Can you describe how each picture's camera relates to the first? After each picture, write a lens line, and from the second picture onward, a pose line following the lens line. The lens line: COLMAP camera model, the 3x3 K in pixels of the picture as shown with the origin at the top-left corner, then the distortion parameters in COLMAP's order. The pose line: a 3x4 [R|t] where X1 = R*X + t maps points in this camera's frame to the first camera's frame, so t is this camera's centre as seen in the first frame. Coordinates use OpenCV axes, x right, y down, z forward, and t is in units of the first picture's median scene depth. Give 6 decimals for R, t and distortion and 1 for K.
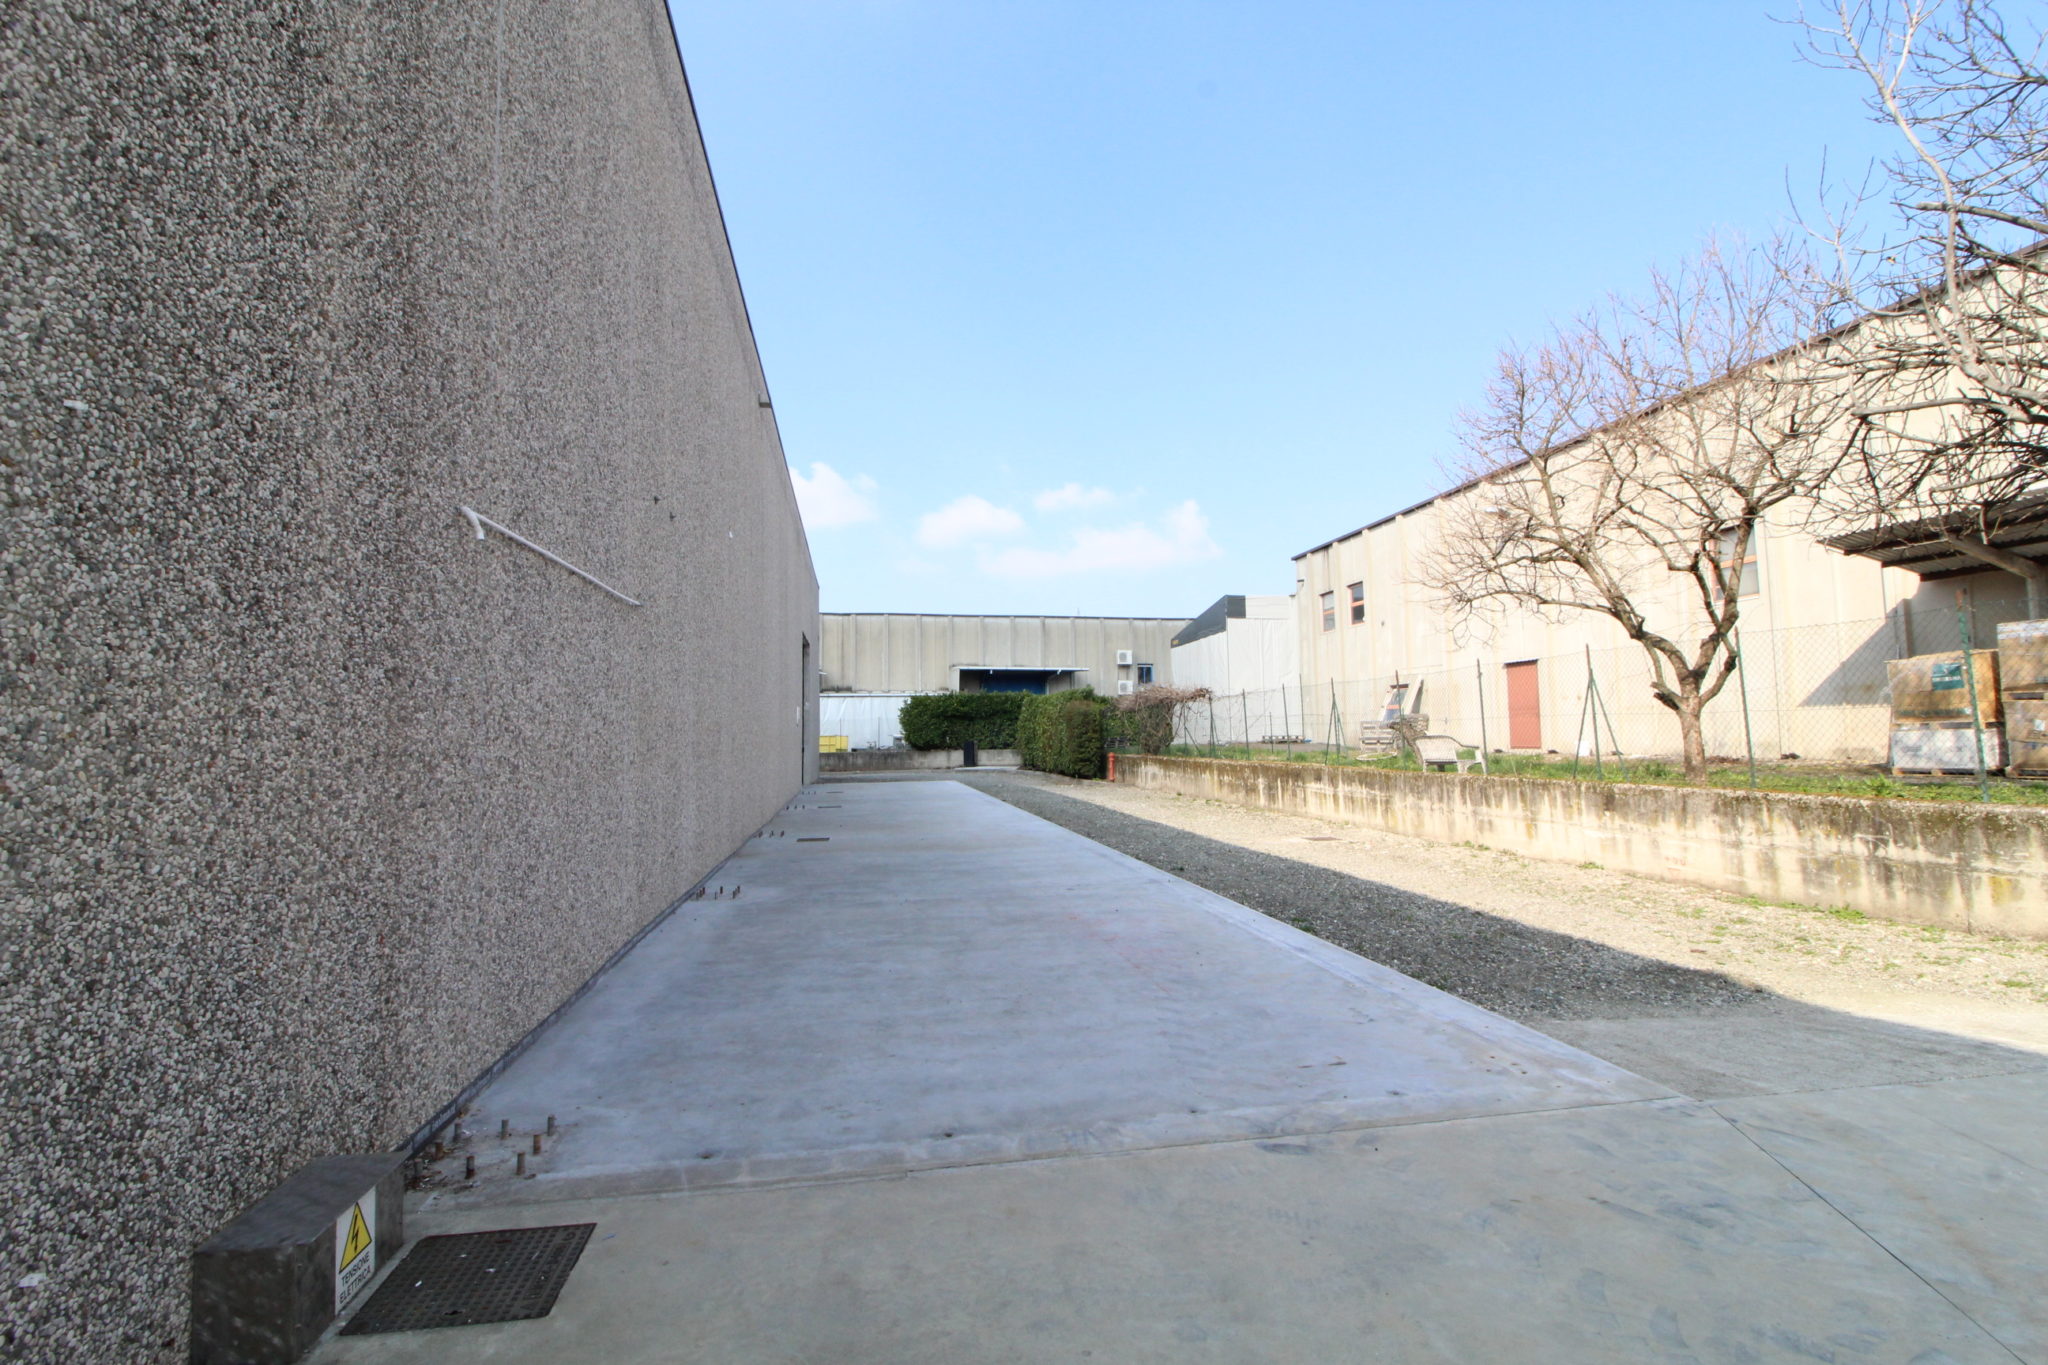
lens RADIAL K [[954.5, 0, 1023.3], [0, 954.5, 687.4], [0, 0, 1]] dist [-0.002077, -0.011564]
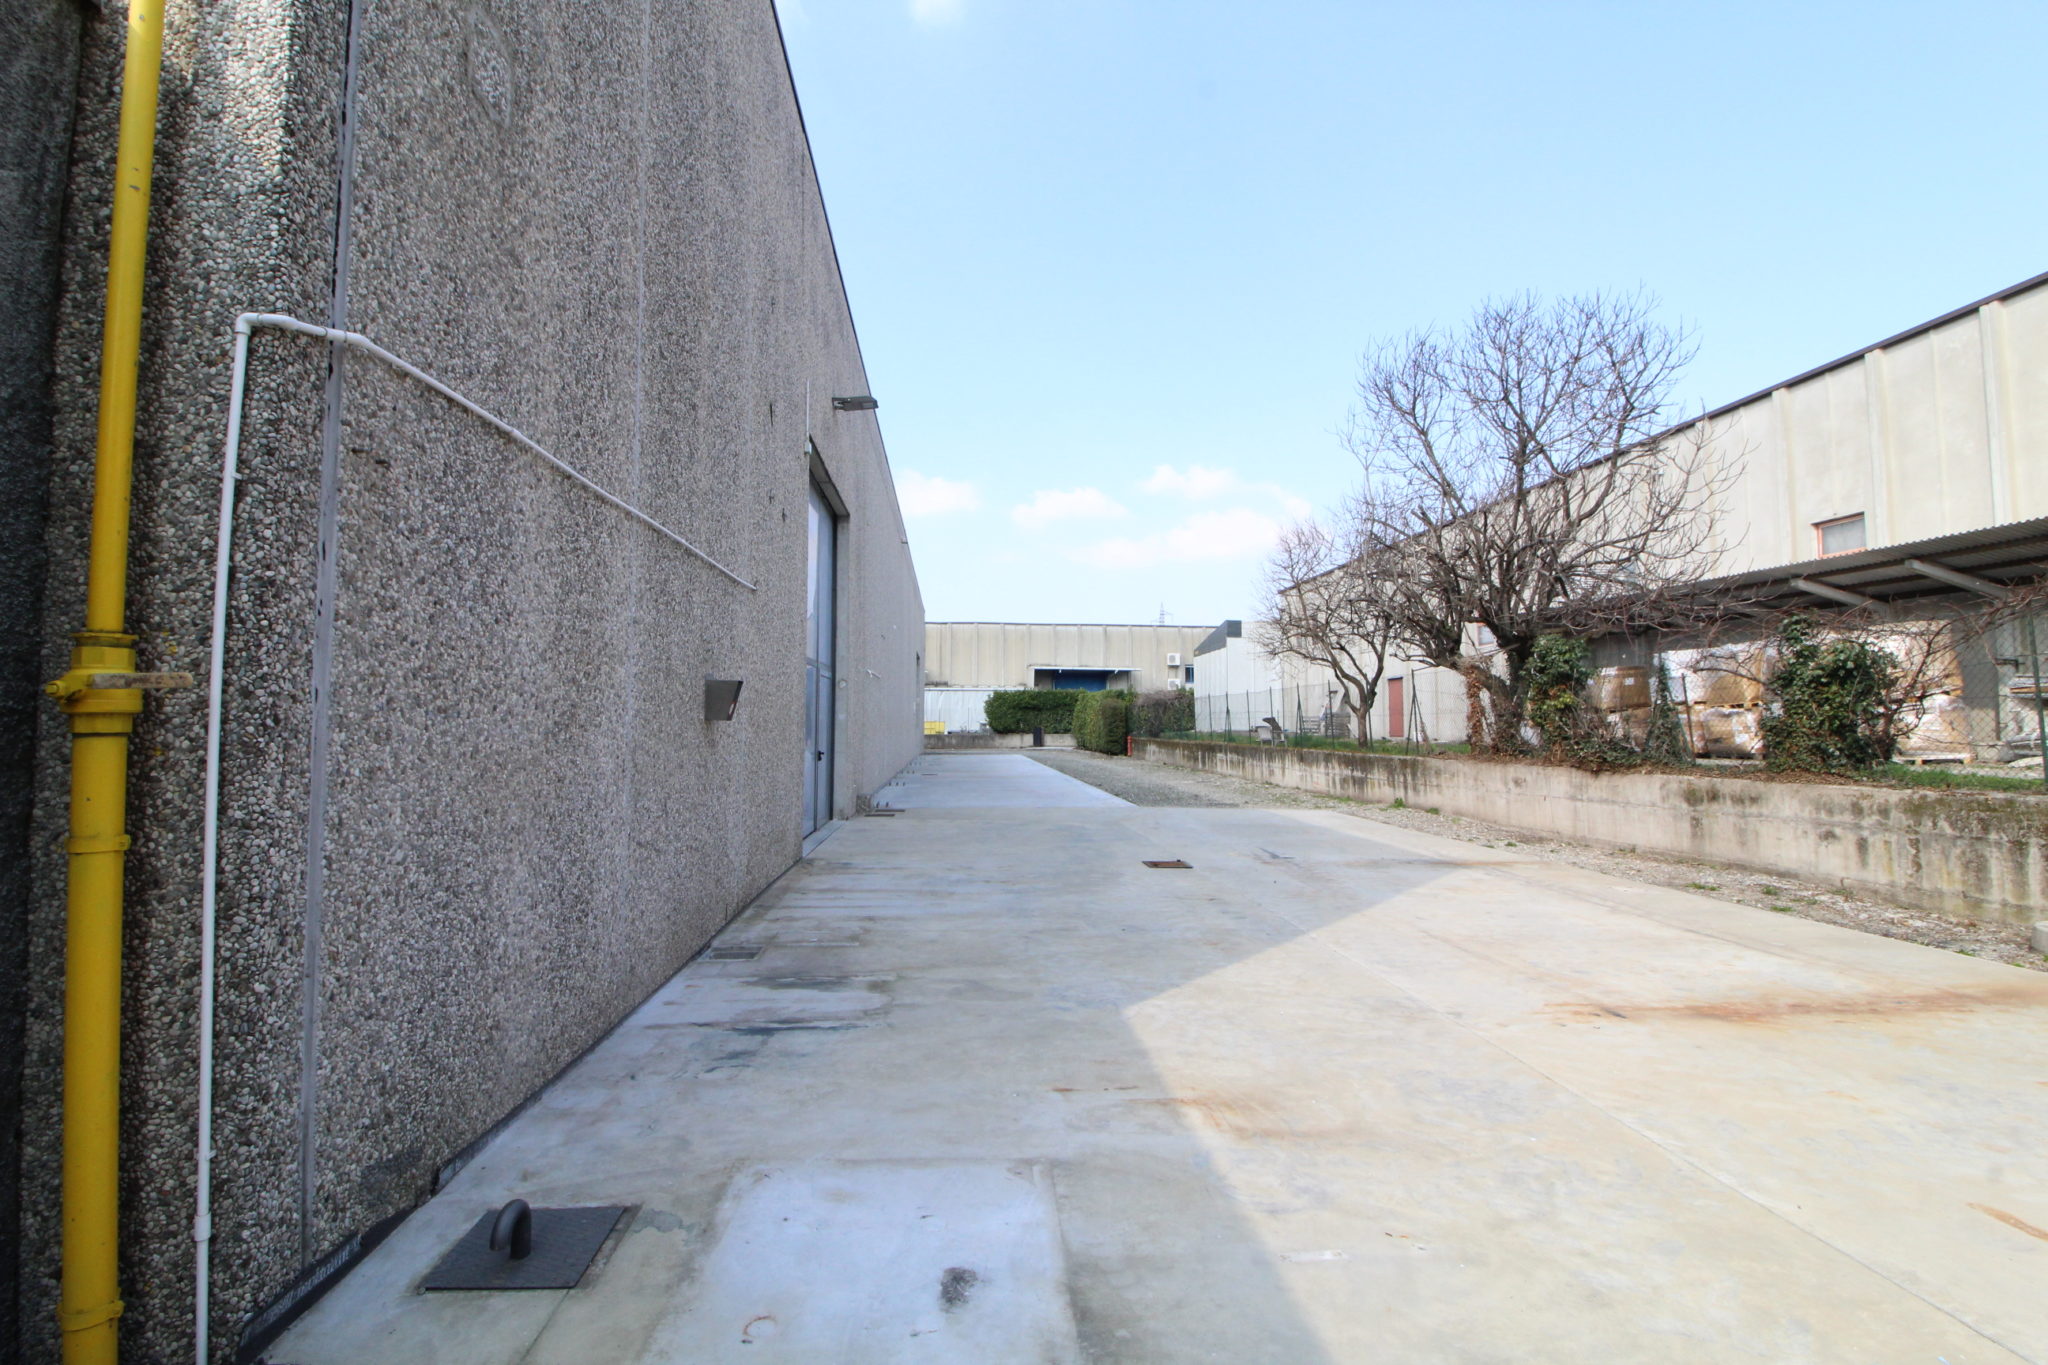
lens RADIAL K [[954.5, 0, 1023.9], [0, 954.5, 683.3], [0, 0, 1]] dist [-0.002077, -0.011564]
pose [[0.995226, 0.009608, -0.097121, 0.049150], [-0.008762, 0.999920, 0.009125, -0.014411], [0.097201, -0.008230, 0.995231, -0.284349]]
